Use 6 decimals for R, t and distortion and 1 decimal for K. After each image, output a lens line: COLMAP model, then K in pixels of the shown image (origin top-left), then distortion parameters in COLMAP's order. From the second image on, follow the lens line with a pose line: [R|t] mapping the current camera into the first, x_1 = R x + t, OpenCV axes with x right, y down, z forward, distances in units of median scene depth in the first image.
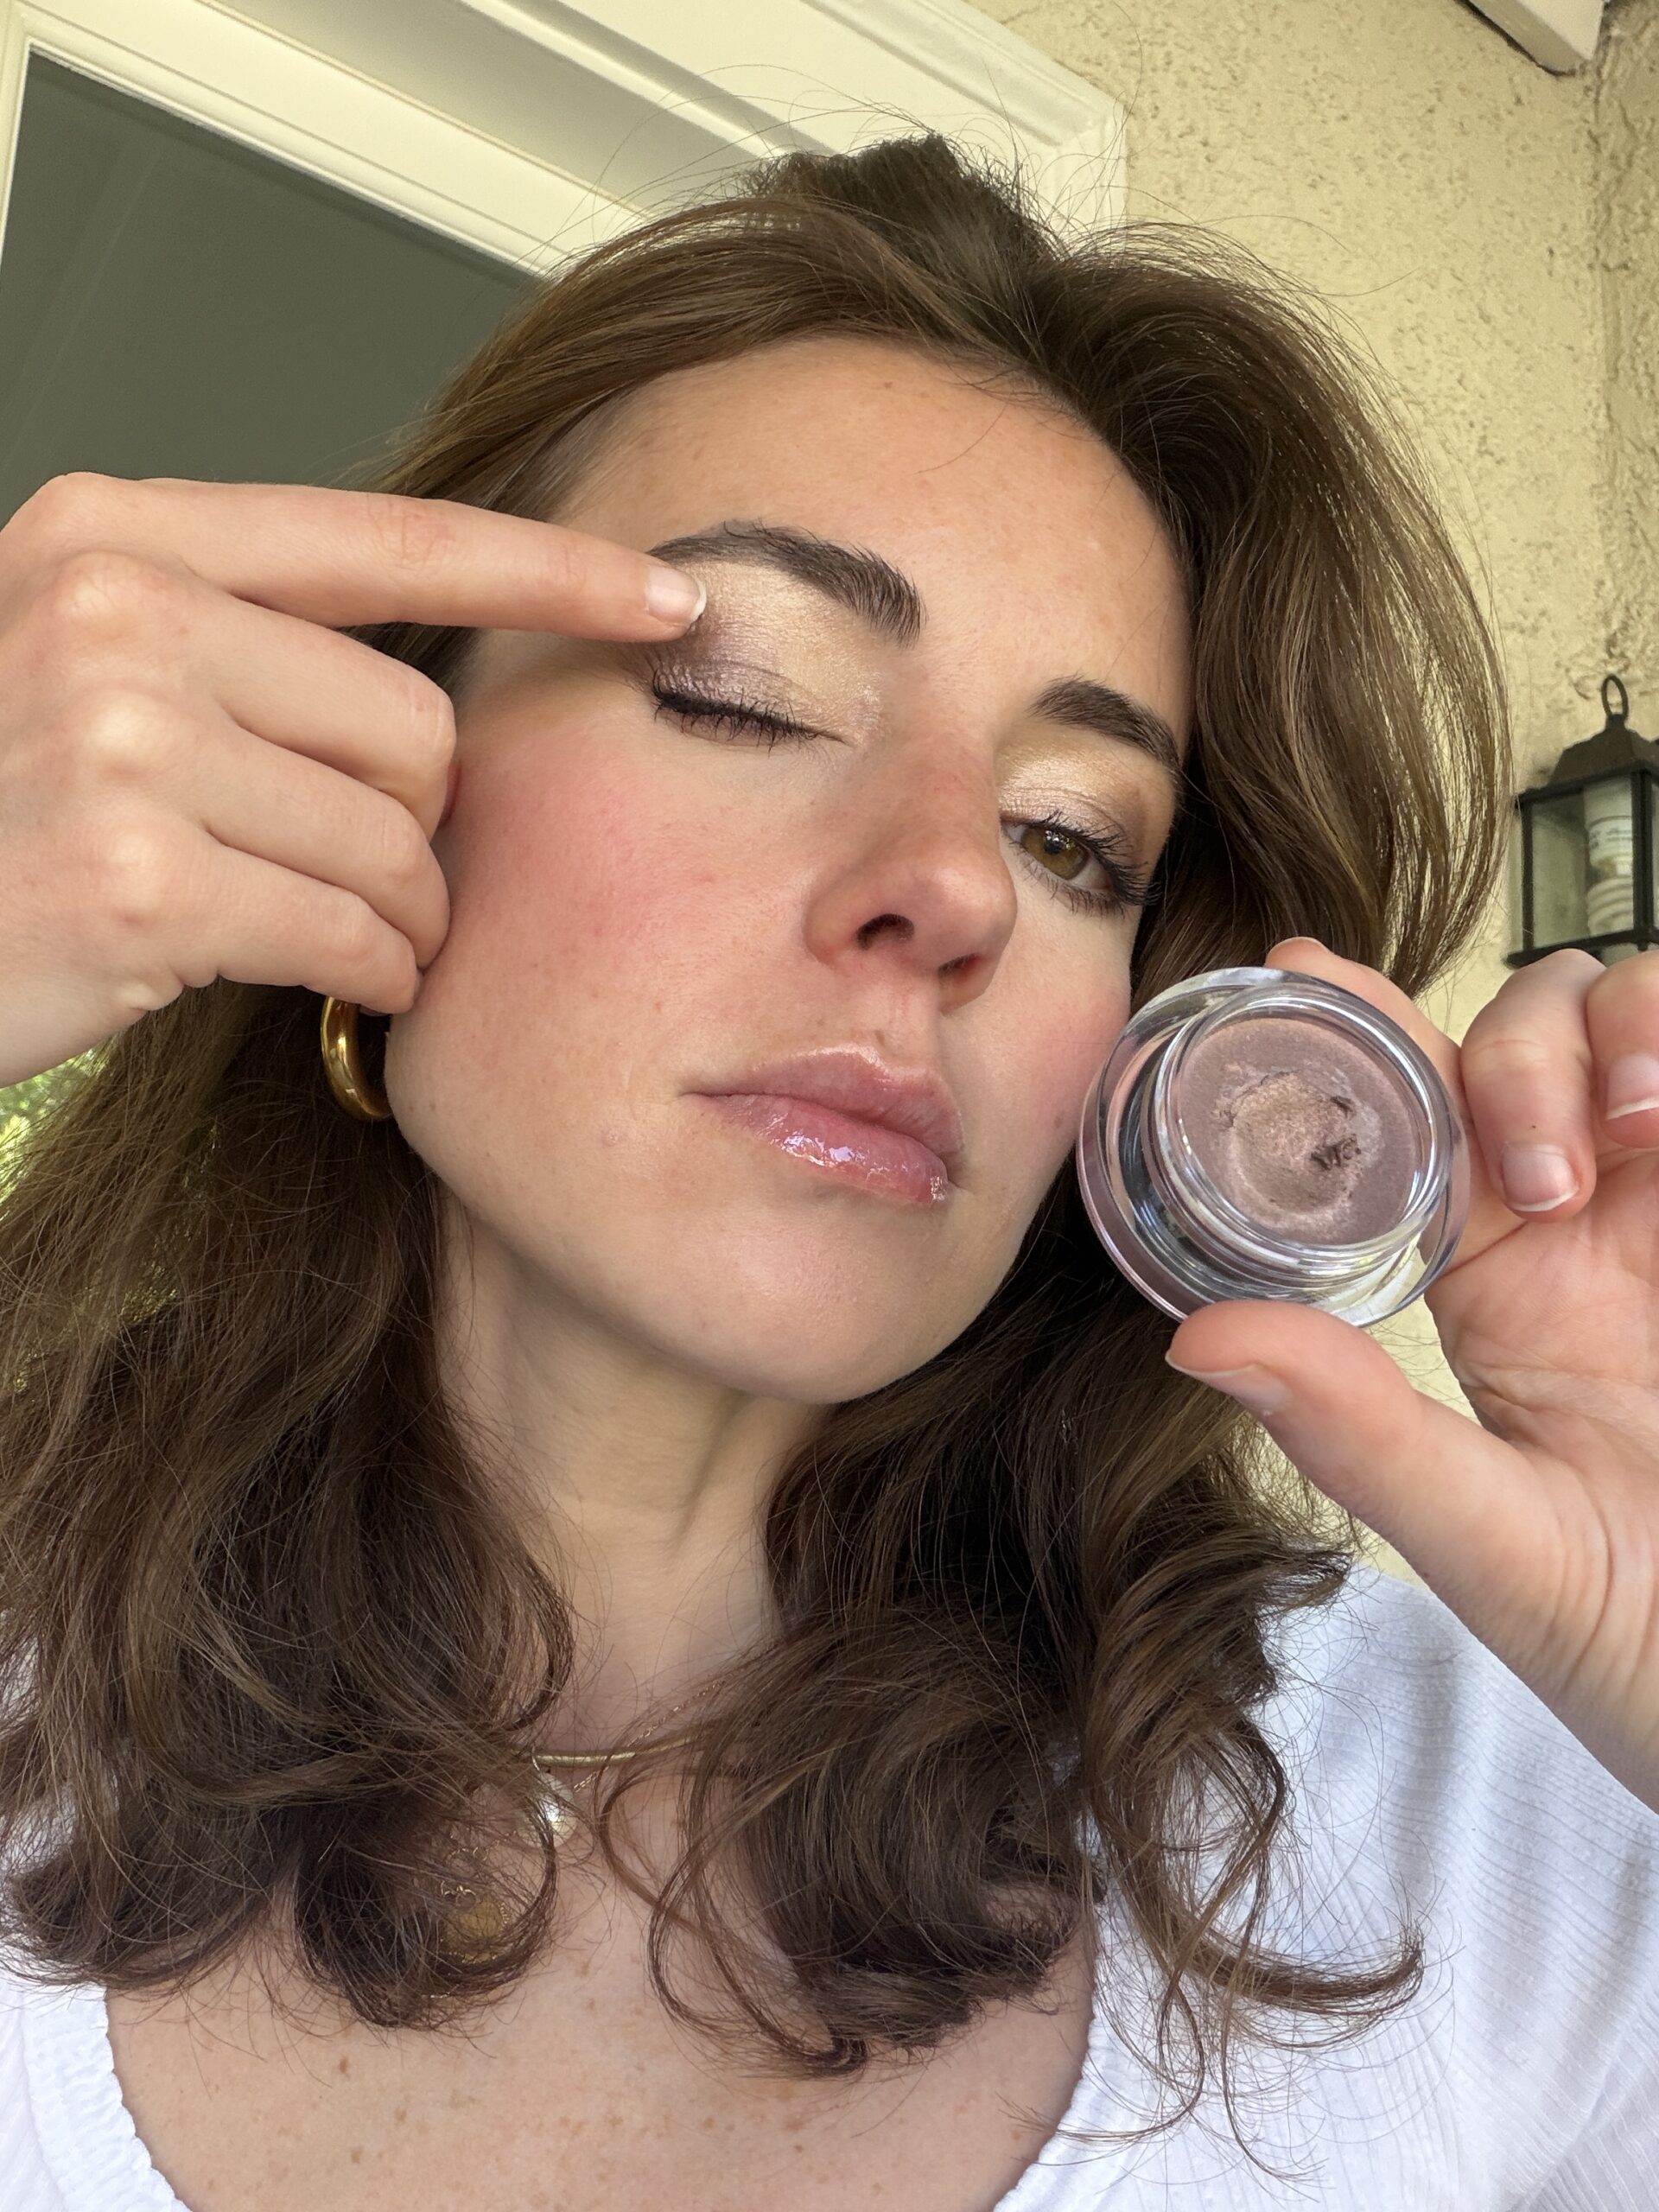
lens RADIAL K [[1929.3, 0, 829.5], [0, 1929.3, 1106.0], [0, 0, 1]] dist [-0.008647, 0.004694]
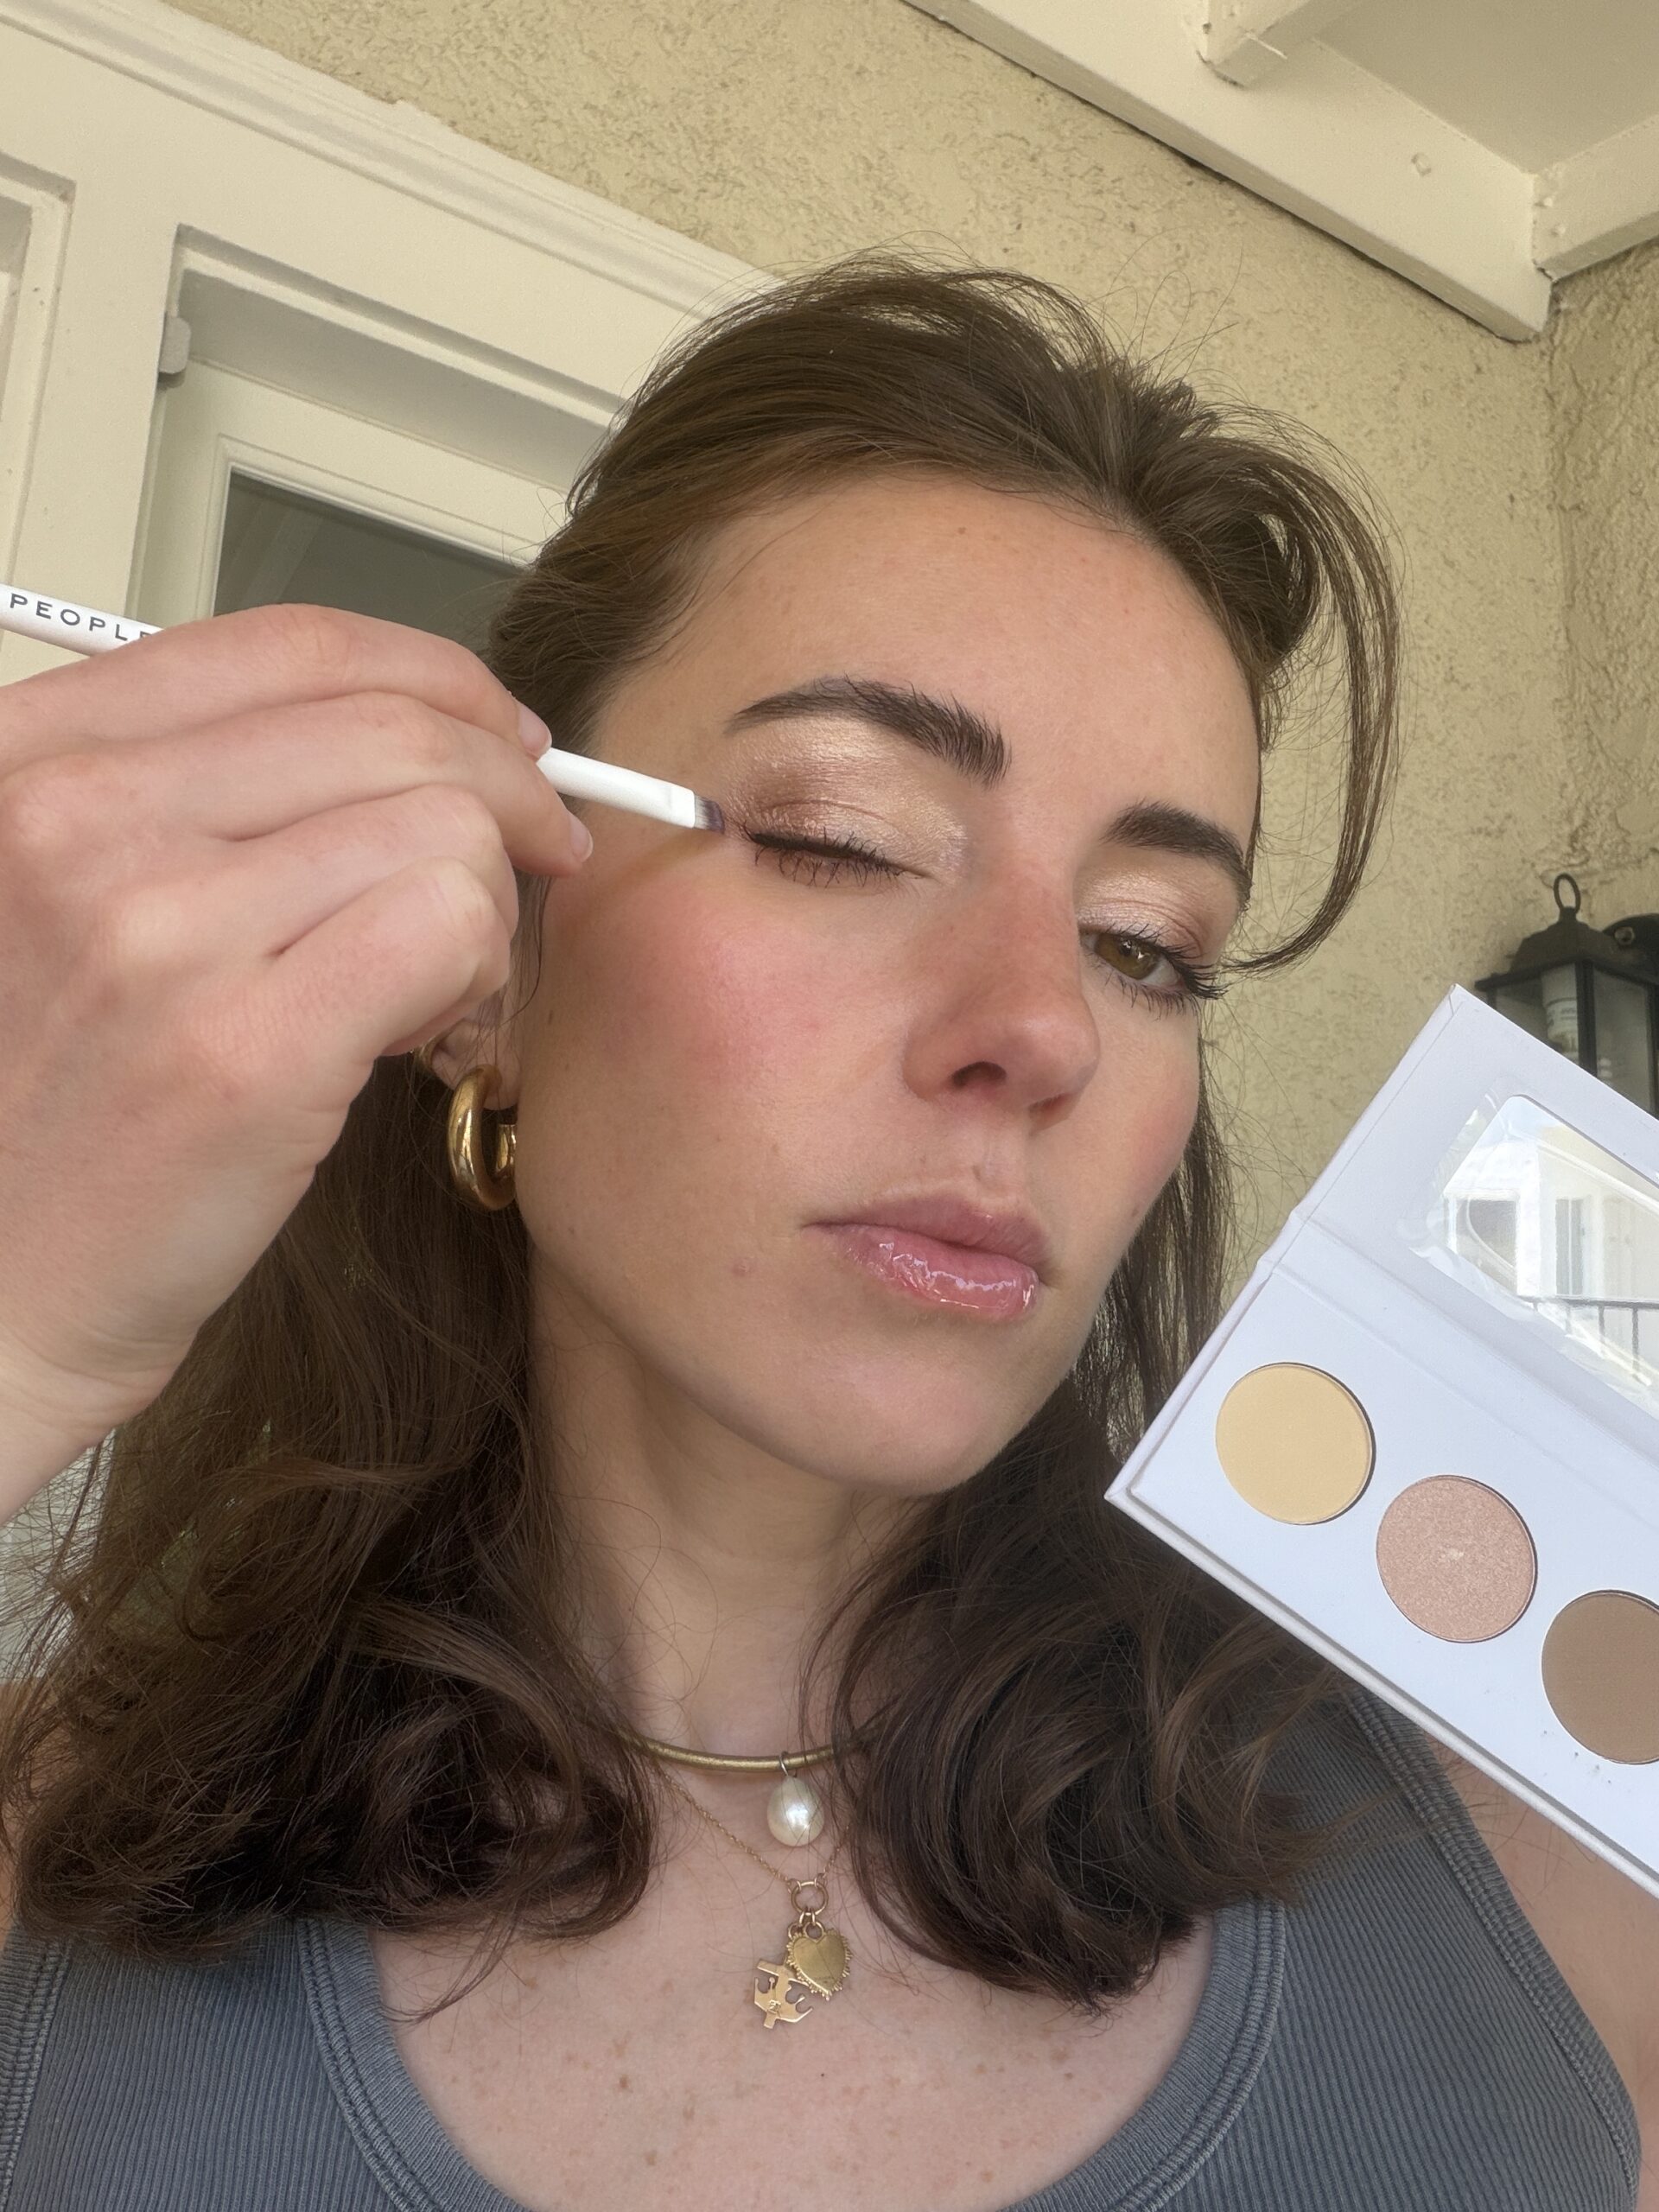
lens RADIAL K [[1901.5, 0, 829.5], [0, 1901.5, 1106.0], [0, 0, 1]] dist [0.000447, -0.003513]
pose [[0.997397, -0.022161, -0.068620, 0.040251], [0.018298, 0.998240, -0.056412, -0.026808], [0.069749, 0.055009, 0.996047, -0.136904]]
